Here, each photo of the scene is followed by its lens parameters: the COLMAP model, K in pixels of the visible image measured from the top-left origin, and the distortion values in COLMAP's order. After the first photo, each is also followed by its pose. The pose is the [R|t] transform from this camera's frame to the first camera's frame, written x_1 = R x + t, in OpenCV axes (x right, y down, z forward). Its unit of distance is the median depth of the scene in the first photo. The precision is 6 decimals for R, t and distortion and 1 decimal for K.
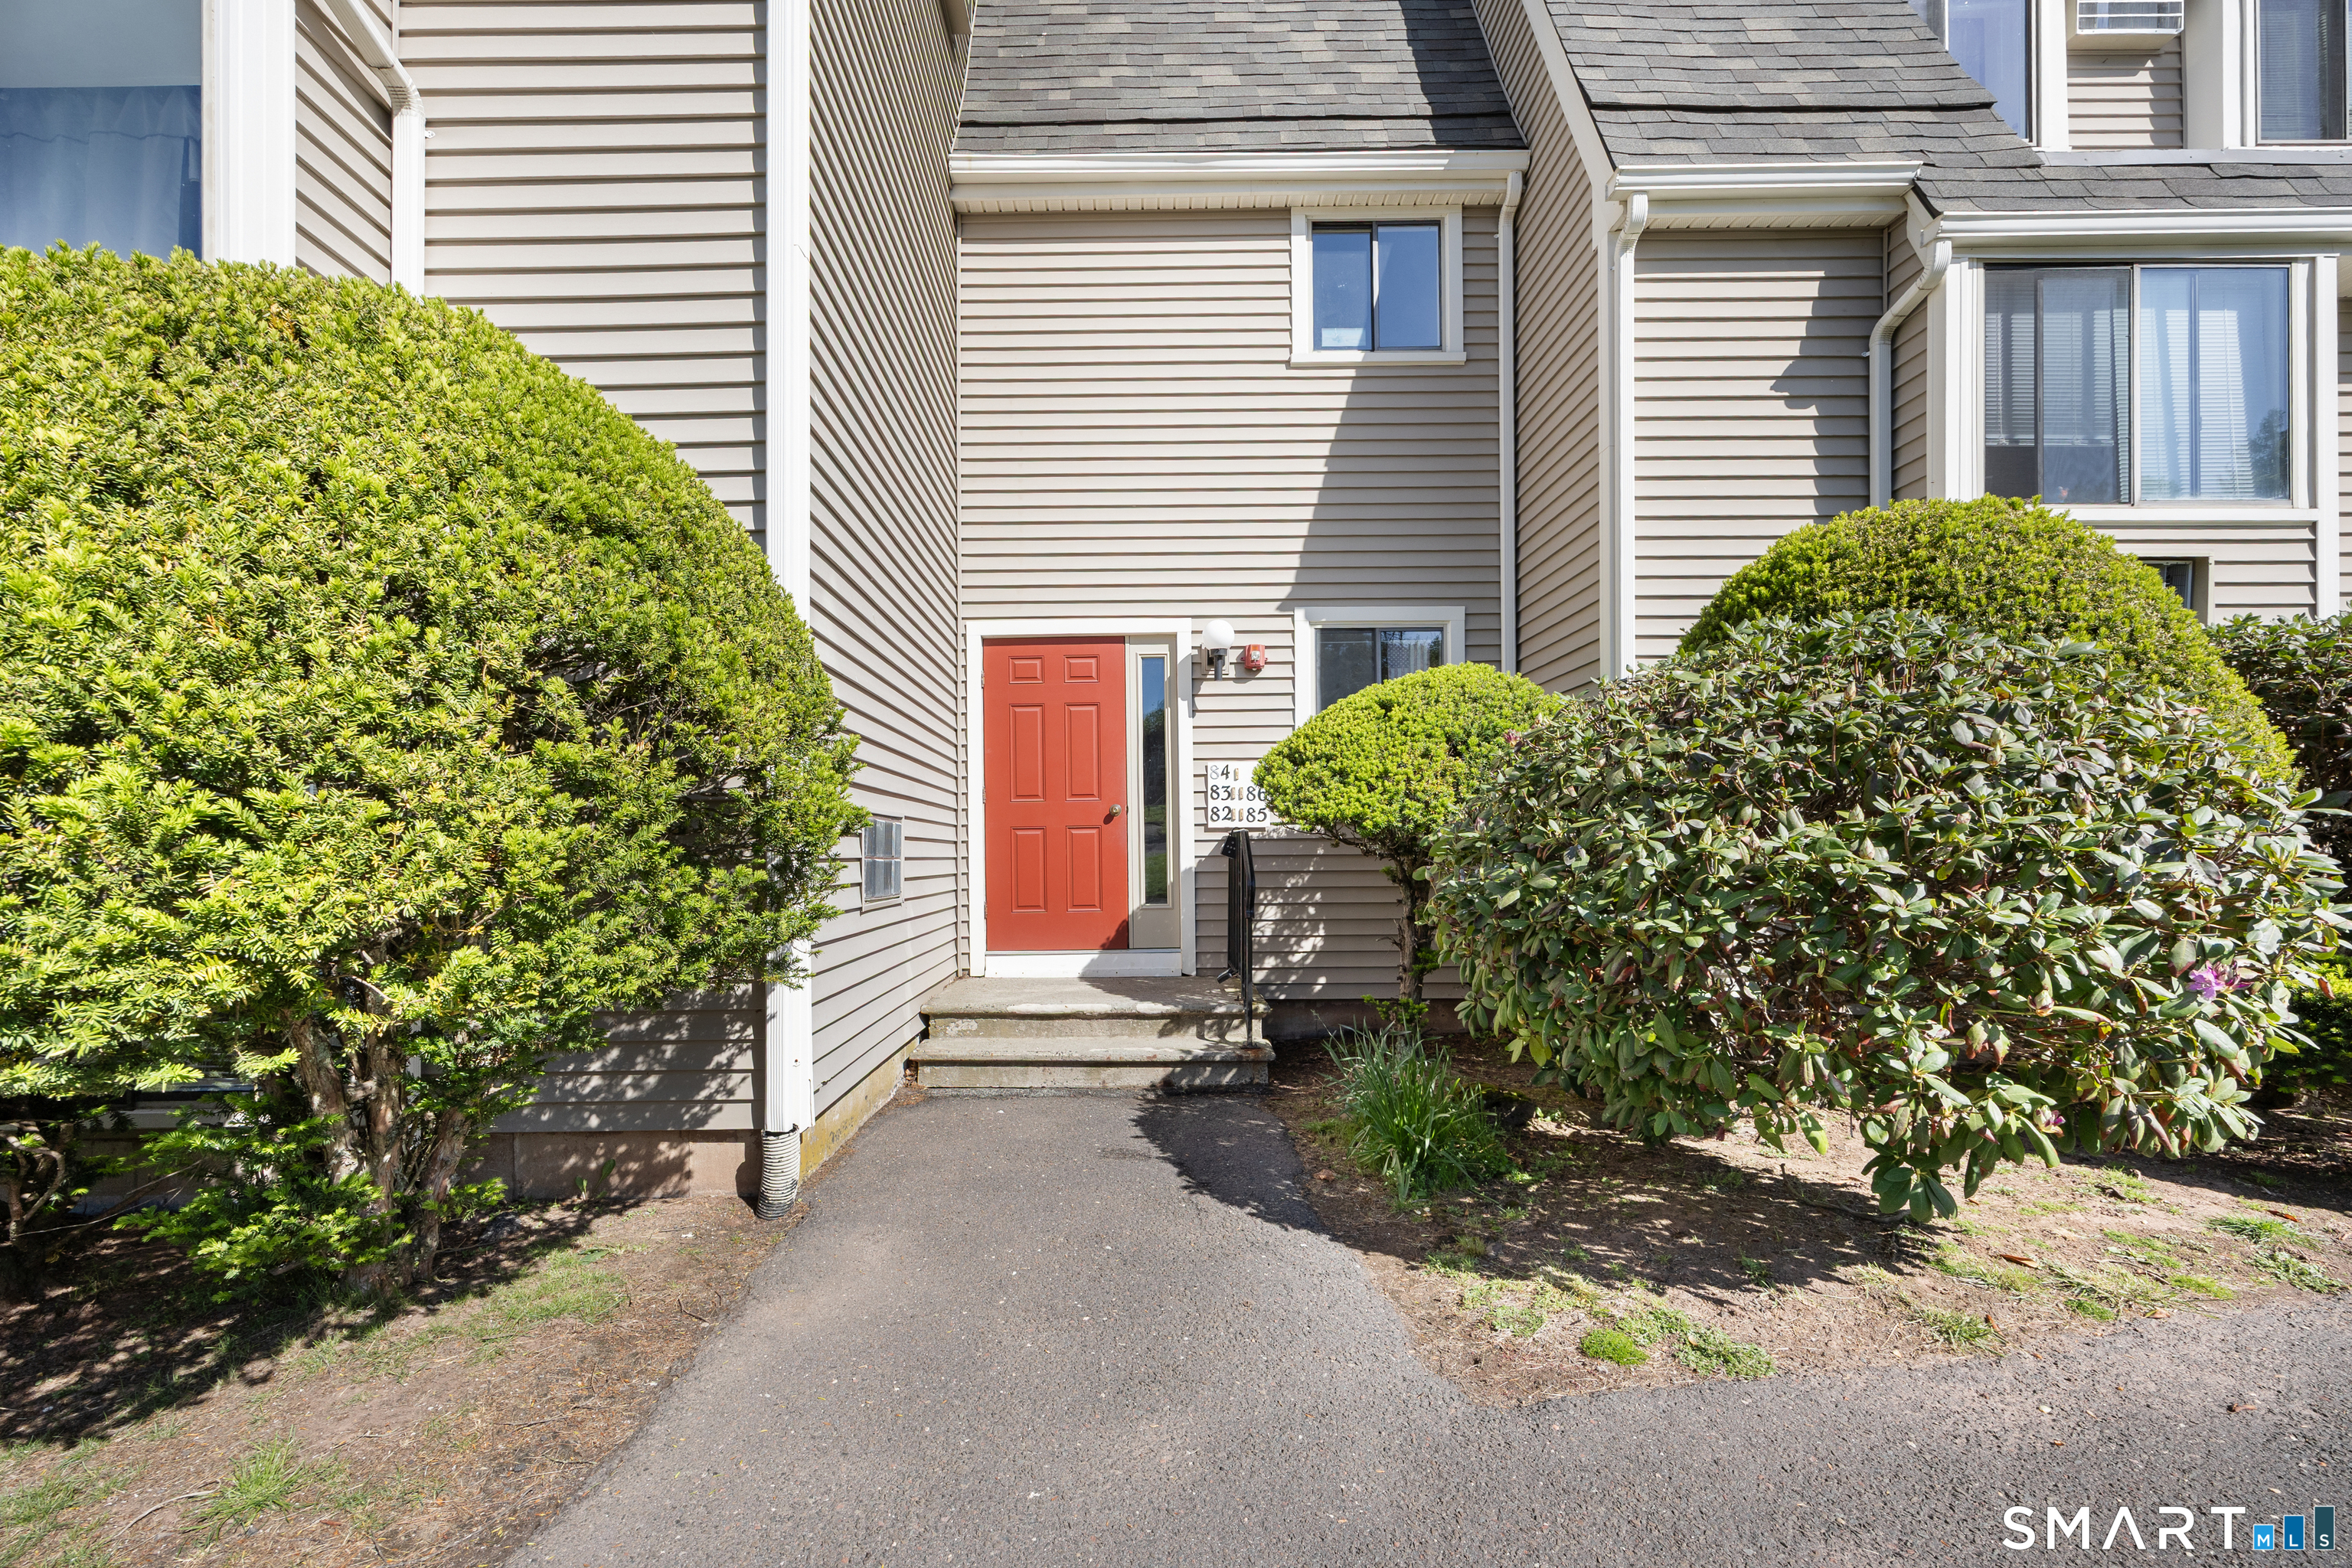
lens RADIAL K [[940.6, 0, 1166.3], [0, 940.6, 784.7], [0, 0, 1]] dist [-0.004388, -0.000012]
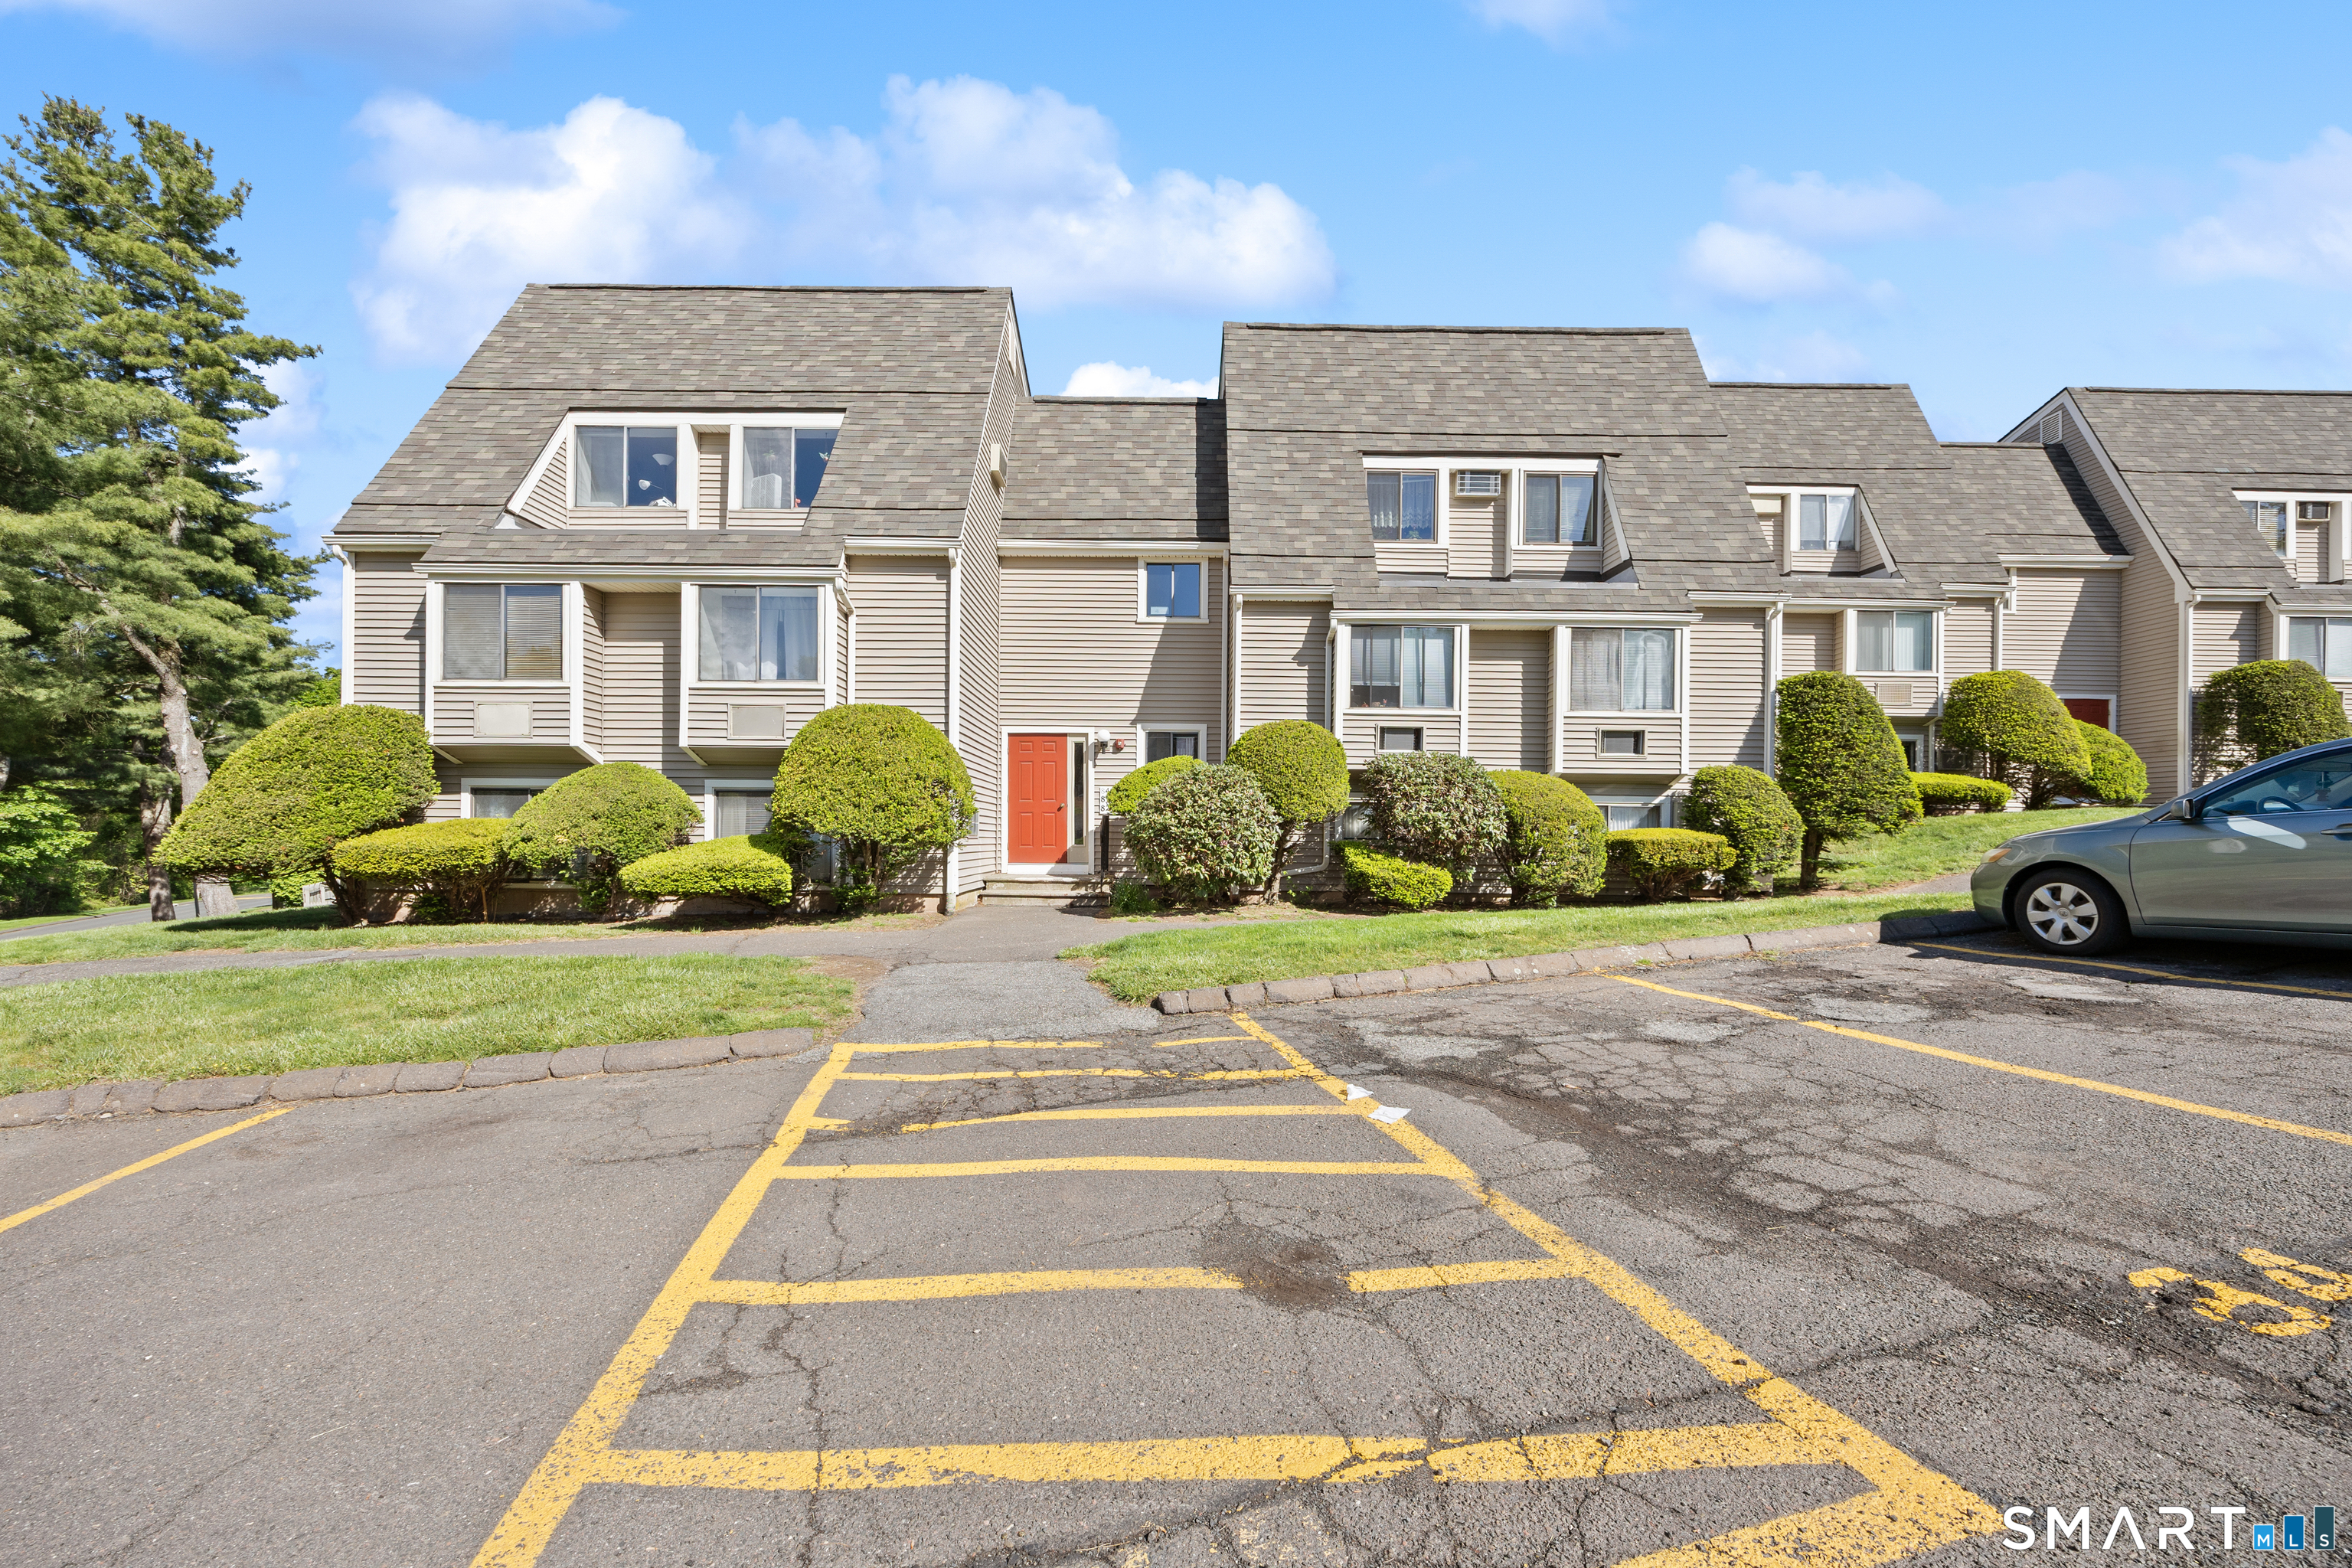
lens RADIAL K [[940.6, 0, 1187.9], [0, 940.6, 790.0], [0, 0, 1]] dist [-0.004388, -0.000012]
pose [[0.999850, 0.015974, -0.006652, 0.295219], [-0.015842, 0.999684, 0.019517, -0.068017], [0.006961, -0.019409, 0.999787, -1.469468]]
